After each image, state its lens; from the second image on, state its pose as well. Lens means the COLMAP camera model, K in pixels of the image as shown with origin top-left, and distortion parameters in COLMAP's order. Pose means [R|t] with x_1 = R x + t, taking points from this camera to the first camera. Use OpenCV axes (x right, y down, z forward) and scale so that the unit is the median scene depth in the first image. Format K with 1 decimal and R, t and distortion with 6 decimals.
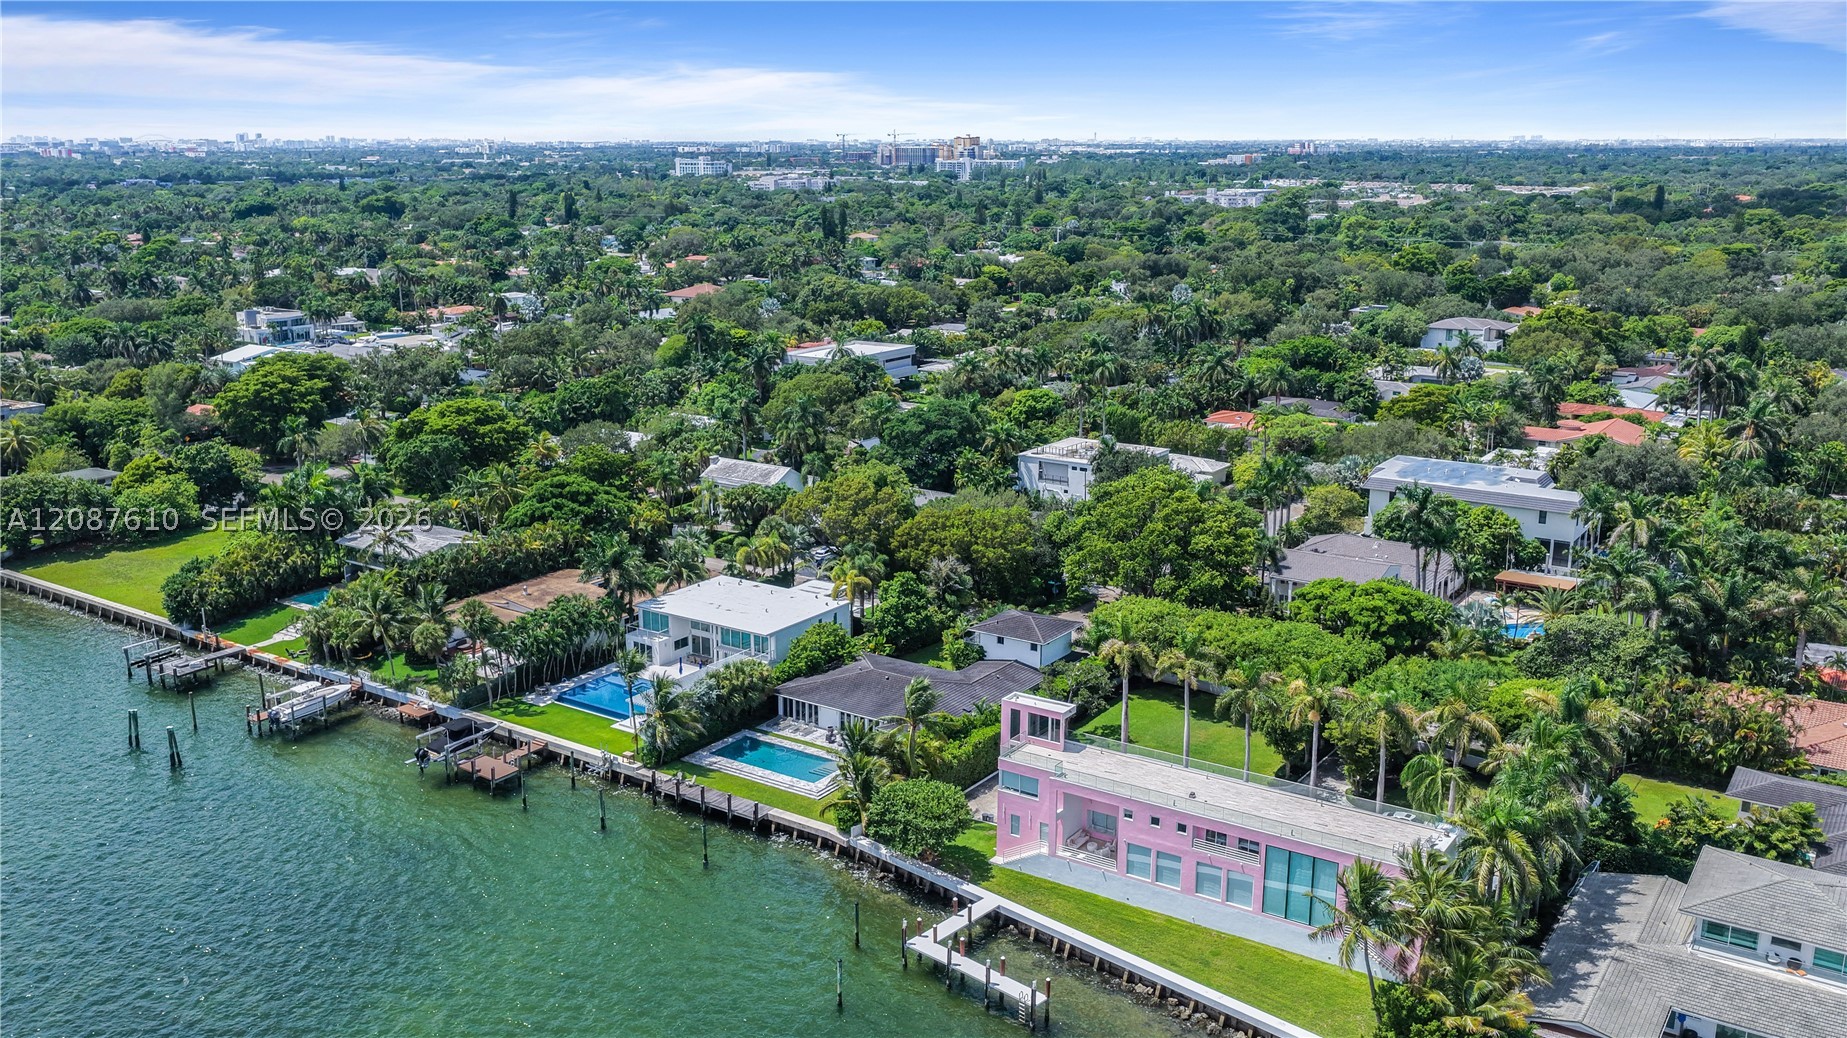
lens RADIAL K [[1544.3, 0, 927.6], [0, 1544.3, 539.8], [0, 0, 1]] dist [-0.005599, 0.009428]
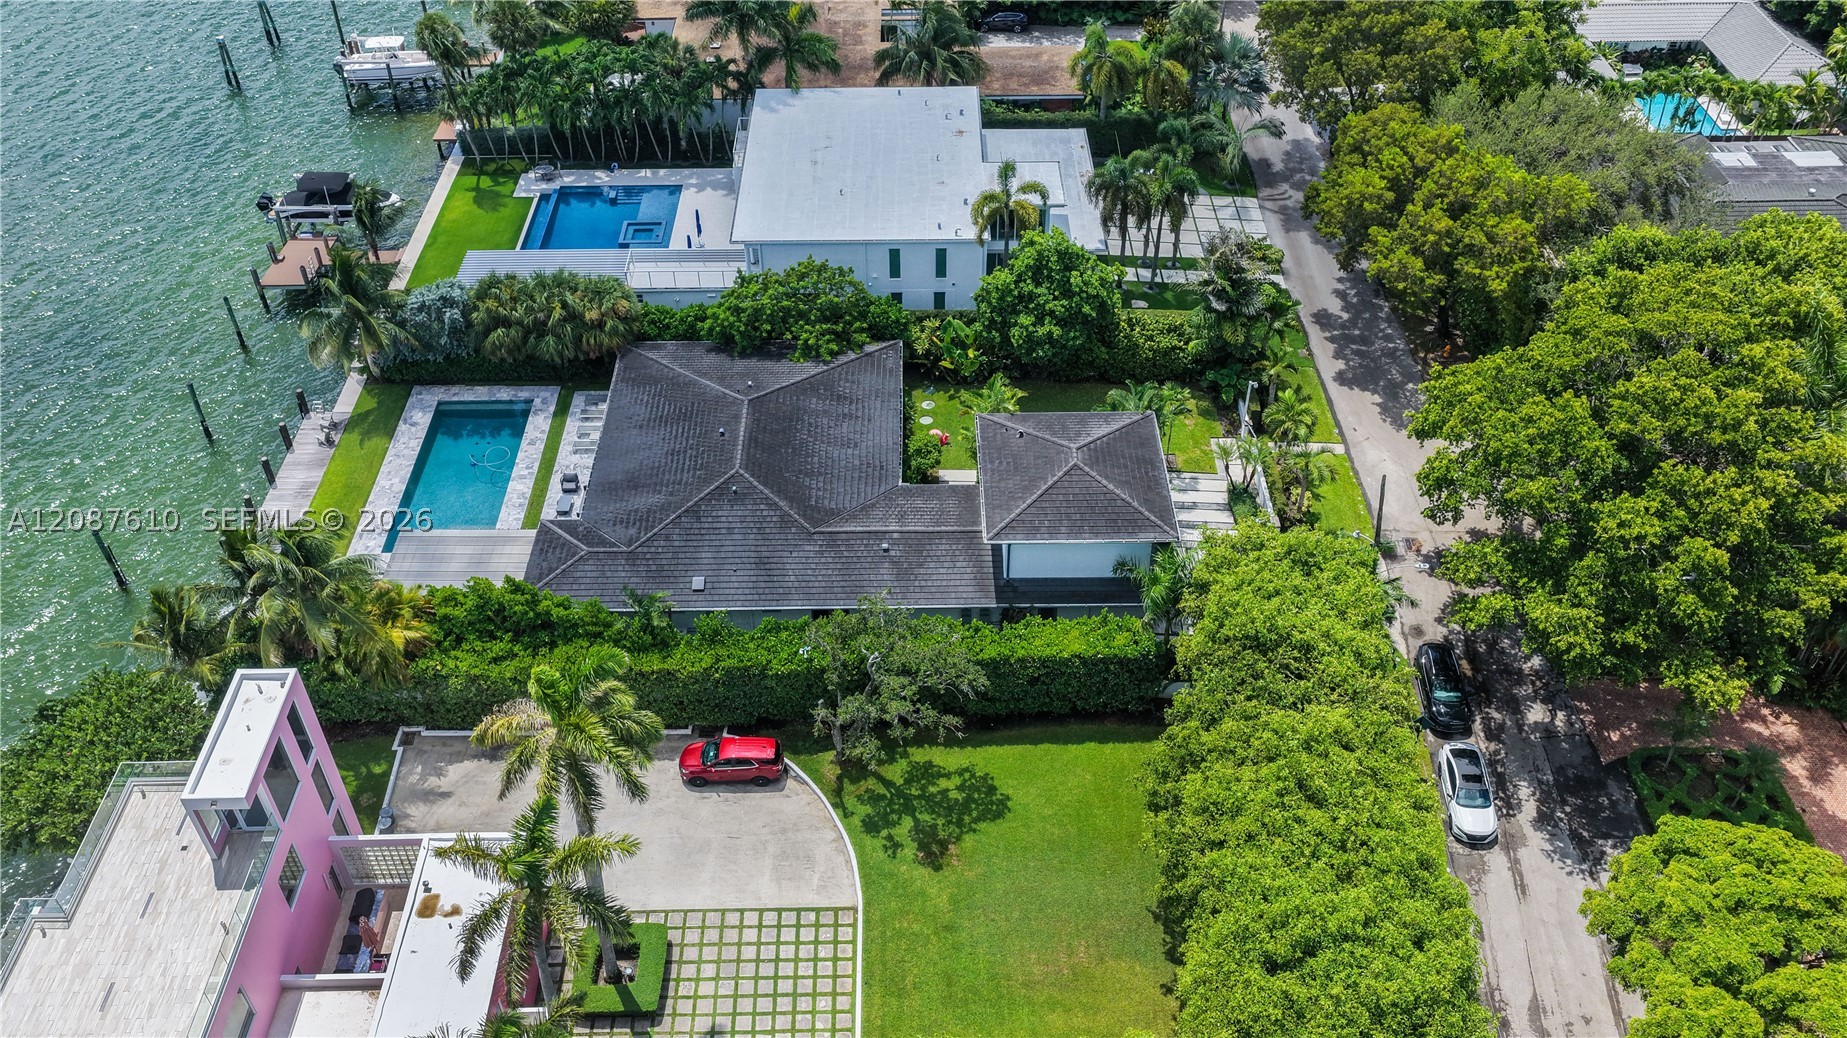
lens RADIAL K [[1538.0, 0, 926.9], [0, 1538.0, 512.4], [0, 0, 1]] dist [-0.005756, 0.022869]
pose [[0.573940, 0.539153, -0.616366, 0.271228], [-0.202852, 0.822825, 0.530858, -0.136659], [0.793375, -0.179650, 0.581620, 0.612739]]
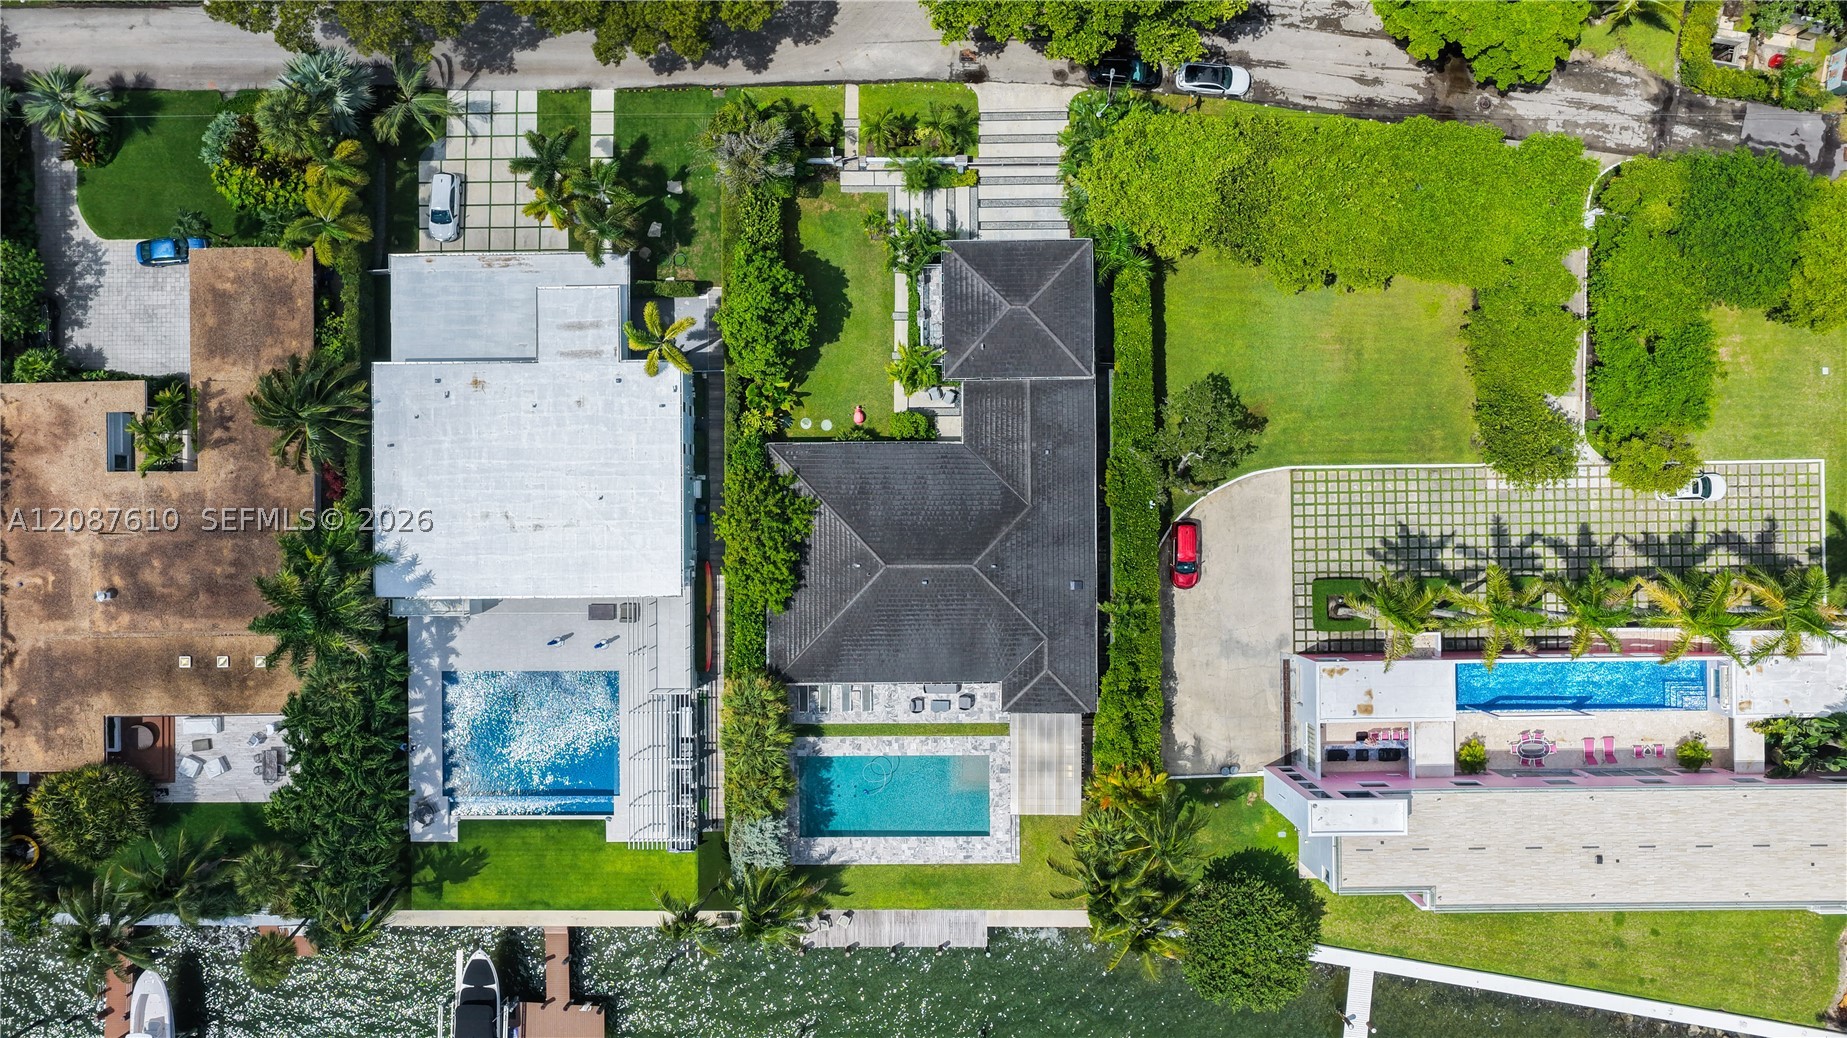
lens RADIAL K [[1519.9, 0, 923.5], [0, 1519.9, 519.0], [0, 0, 1]] dist [-0.004047, 0.001687]
pose [[0.821237, -0.570575, -0.003806, -0.007964], [0.148542, 0.207350, 0.966924, -0.423575], [-0.550913, -0.794638, 0.255038, 0.697274]]
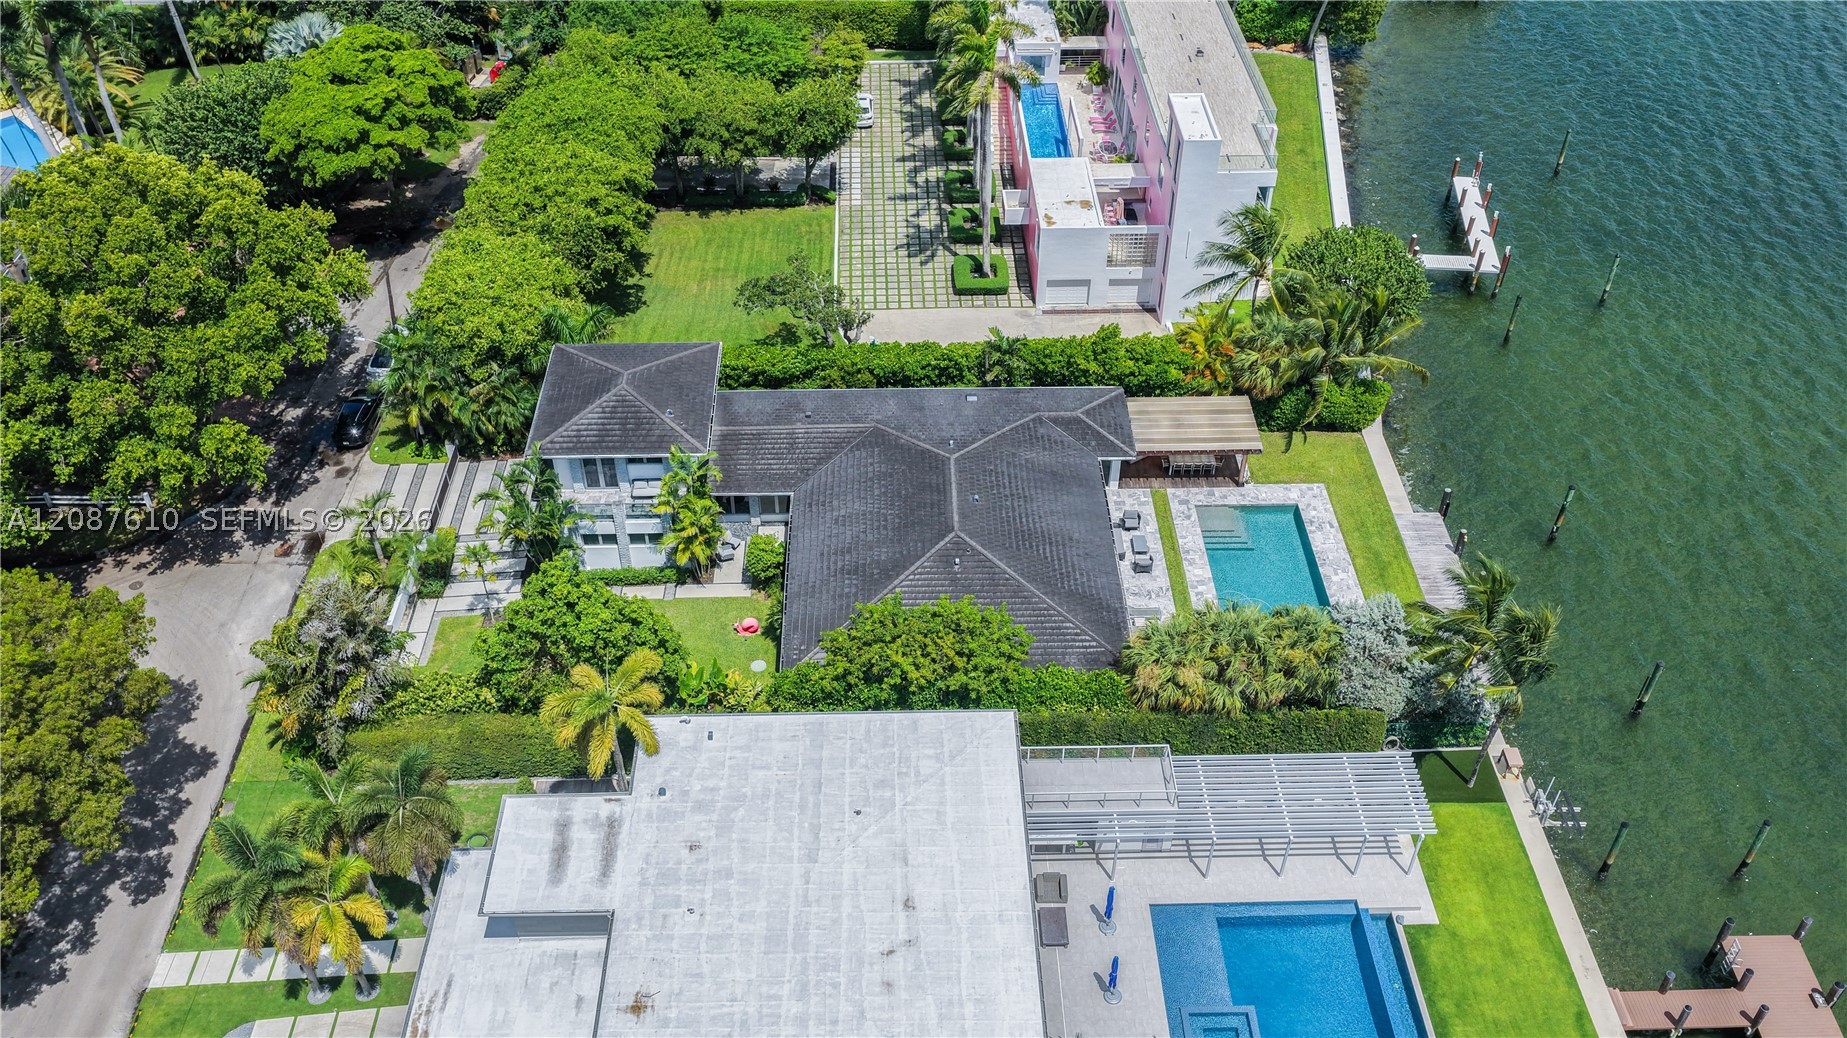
lens RADIAL K [[1538.0, 0, 926.9], [0, 1538.0, 512.4], [0, 0, 1]] dist [-0.005756, 0.022869]
pose [[-0.587993, -0.528613, 0.612235, -0.253066], [0.200831, 0.637796, 0.743561, -0.215652], [-0.783538, 0.560165, -0.268857, 0.925409]]
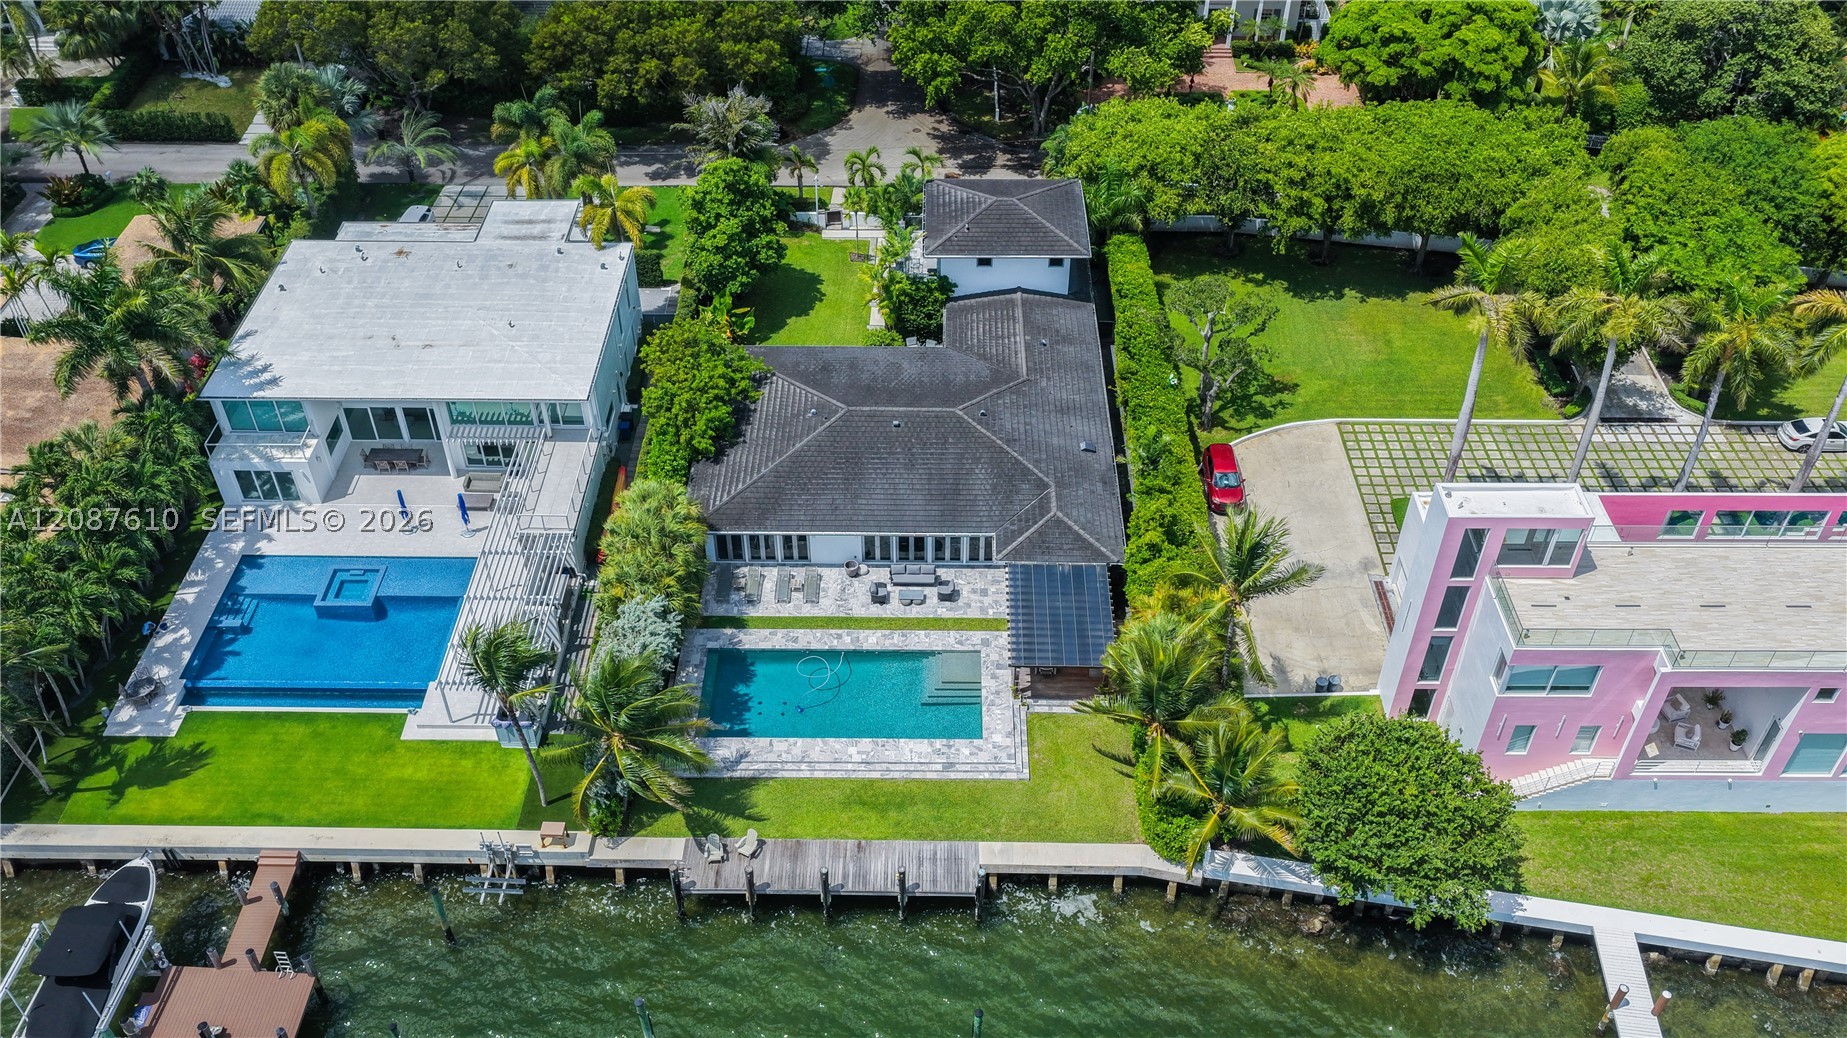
lens RADIAL K [[1519.9, 0, 923.5], [0, 1519.9, 519.0], [0, 0, 1]] dist [-0.004047, 0.001687]
pose [[0.830669, -0.365360, 0.420121, -0.193802], [0.135258, 0.864391, 0.484287, -0.099639], [-0.540088, -0.345458, 0.767440, 0.488200]]
